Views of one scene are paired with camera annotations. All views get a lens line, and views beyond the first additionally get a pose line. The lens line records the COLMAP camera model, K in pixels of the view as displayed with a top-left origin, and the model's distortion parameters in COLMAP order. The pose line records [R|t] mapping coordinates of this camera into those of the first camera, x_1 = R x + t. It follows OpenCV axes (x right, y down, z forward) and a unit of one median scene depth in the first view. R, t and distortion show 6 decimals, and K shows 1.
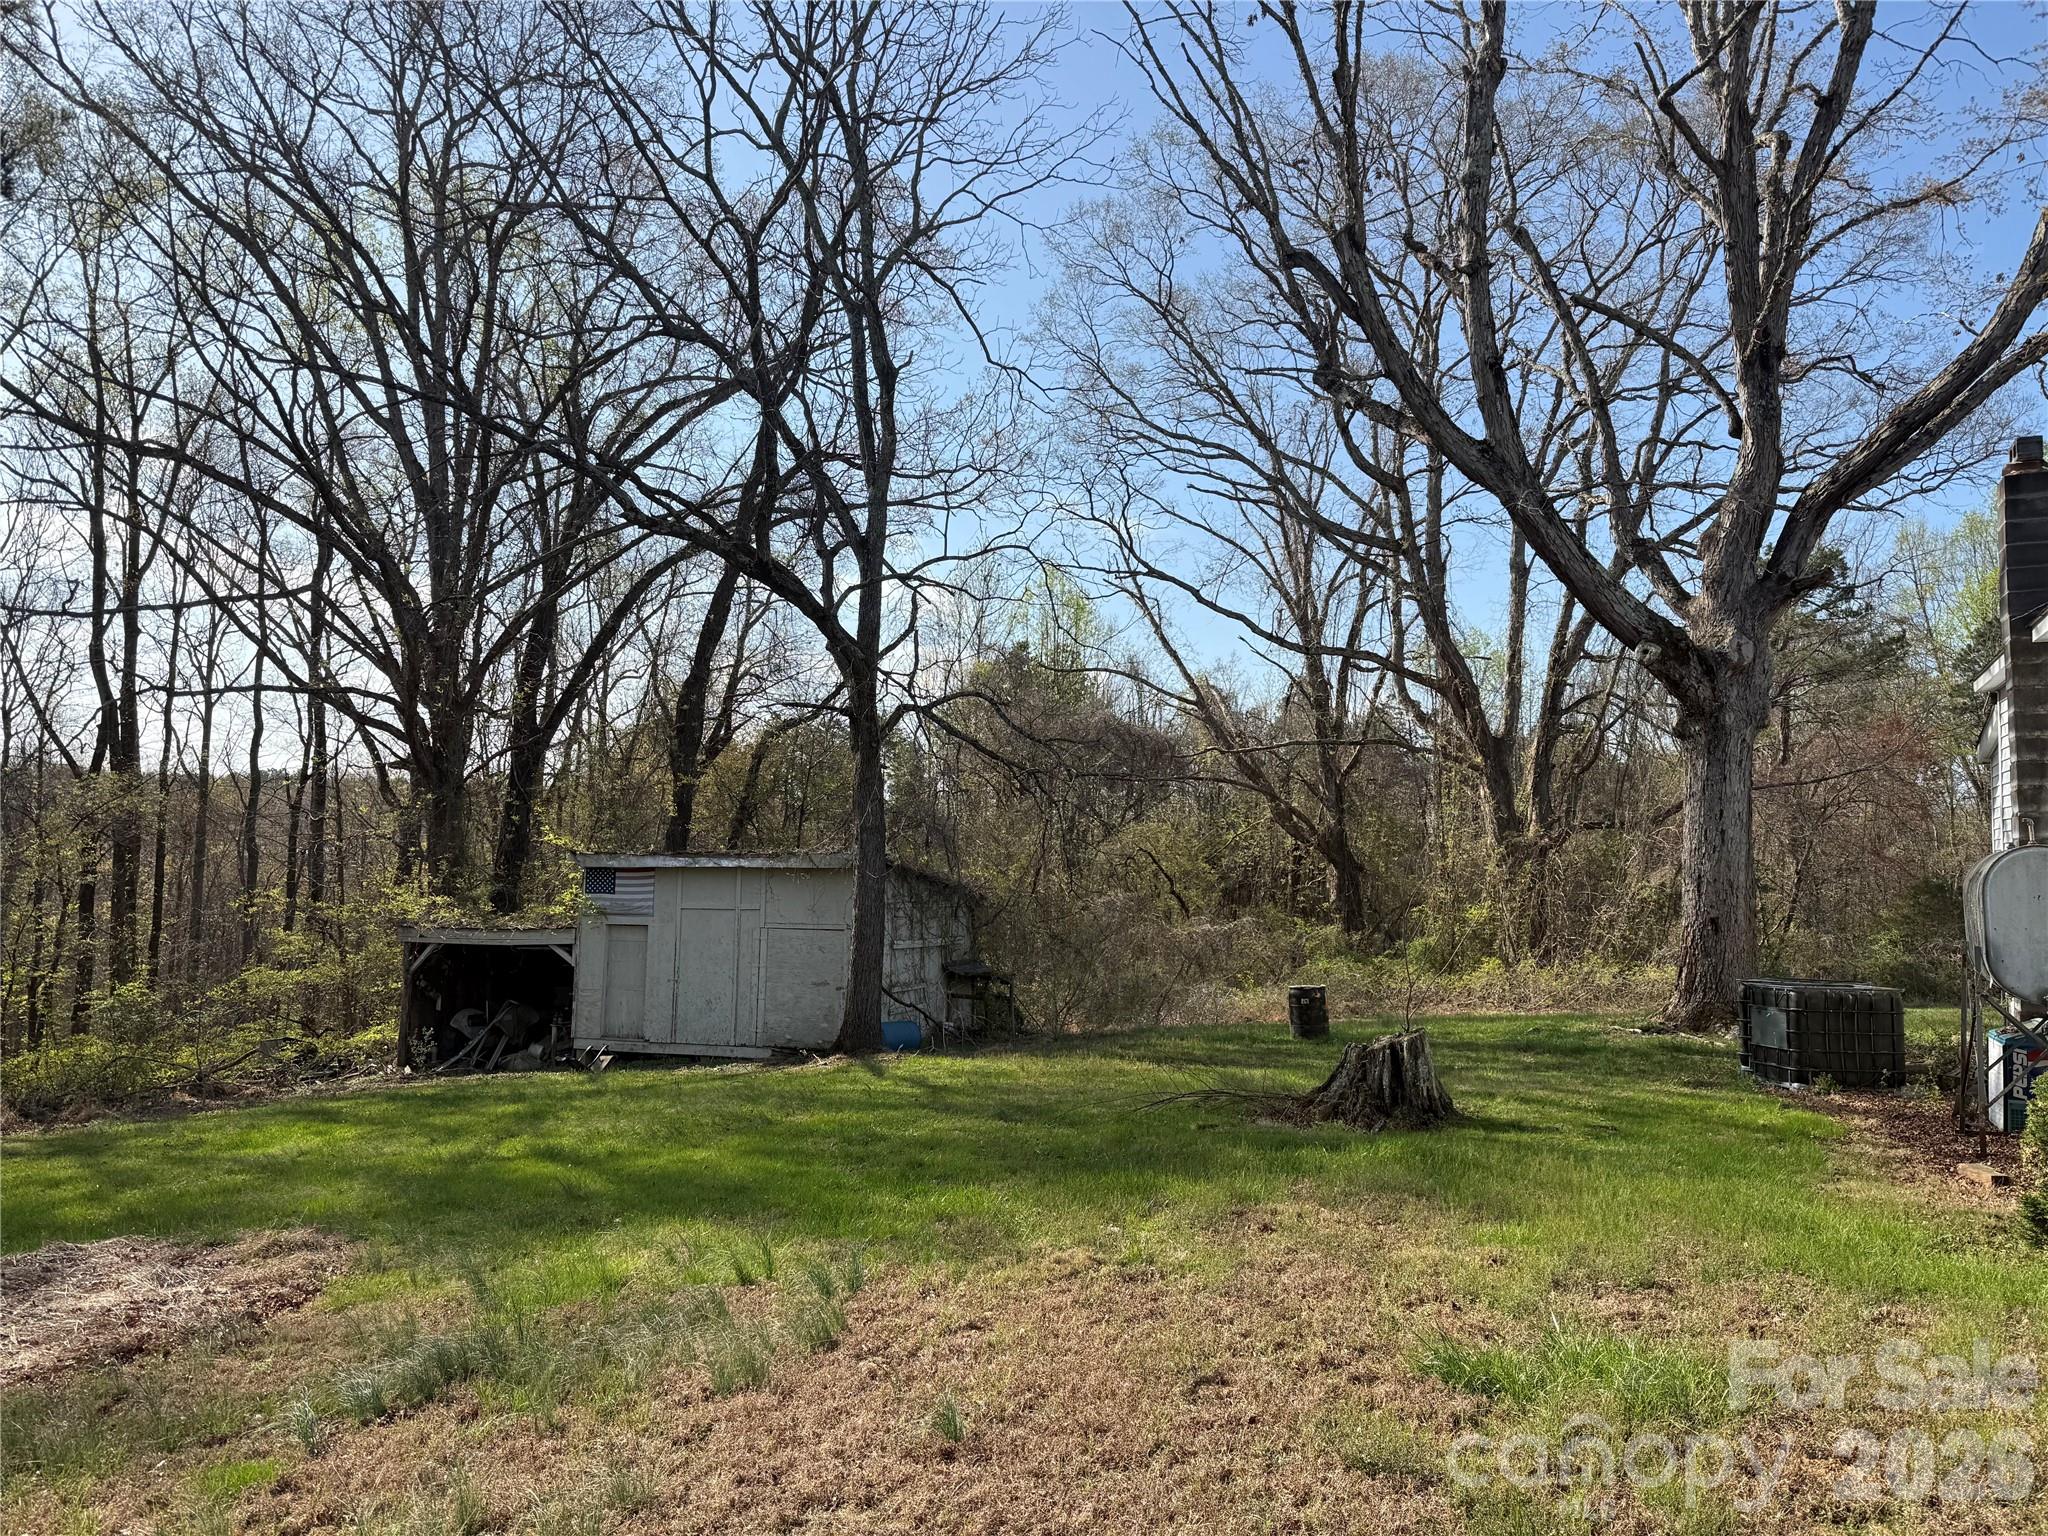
lens RADIAL K [[1408.6, 0, 1024.0], [0, 1408.6, 768.0], [0, 0, 1]] dist [0.150278, -0.195318]
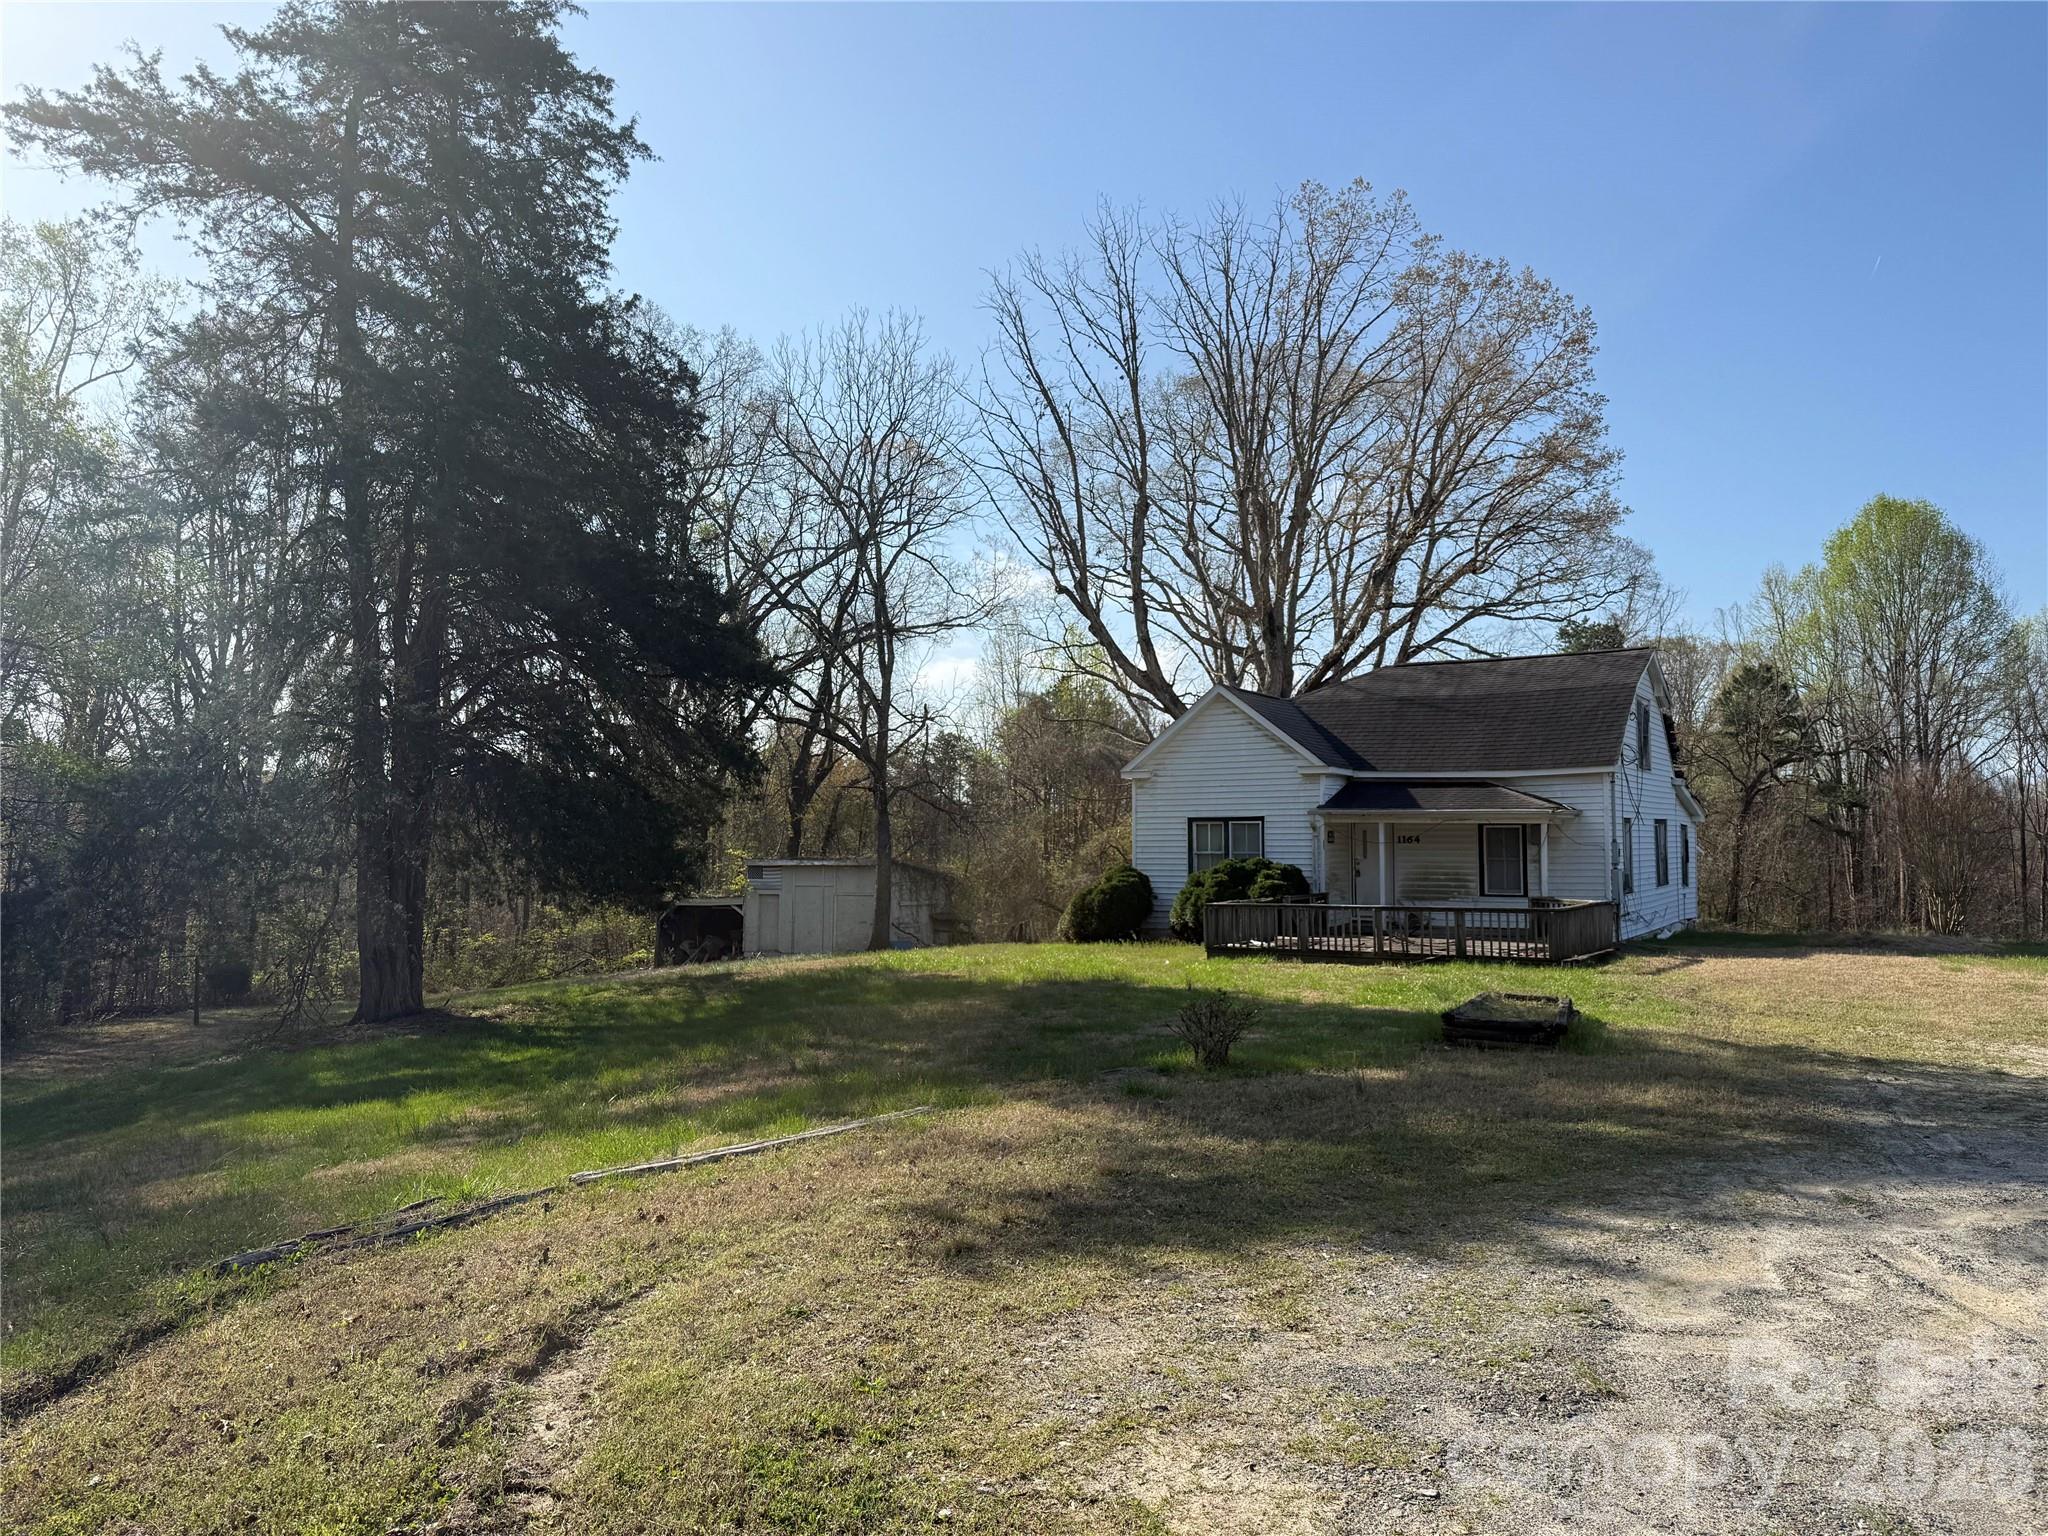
lens RADIAL K [[1408.6, 0, 1024.0], [0, 1408.6, 768.0], [0, 0, 1]] dist [0.150278, -0.195318]
pose [[0.996516, -0.016459, -0.081762, 0.237632], [0.017141, 0.999824, 0.007651, -0.074400], [0.081621, -0.009026, 0.996623, -0.925332]]
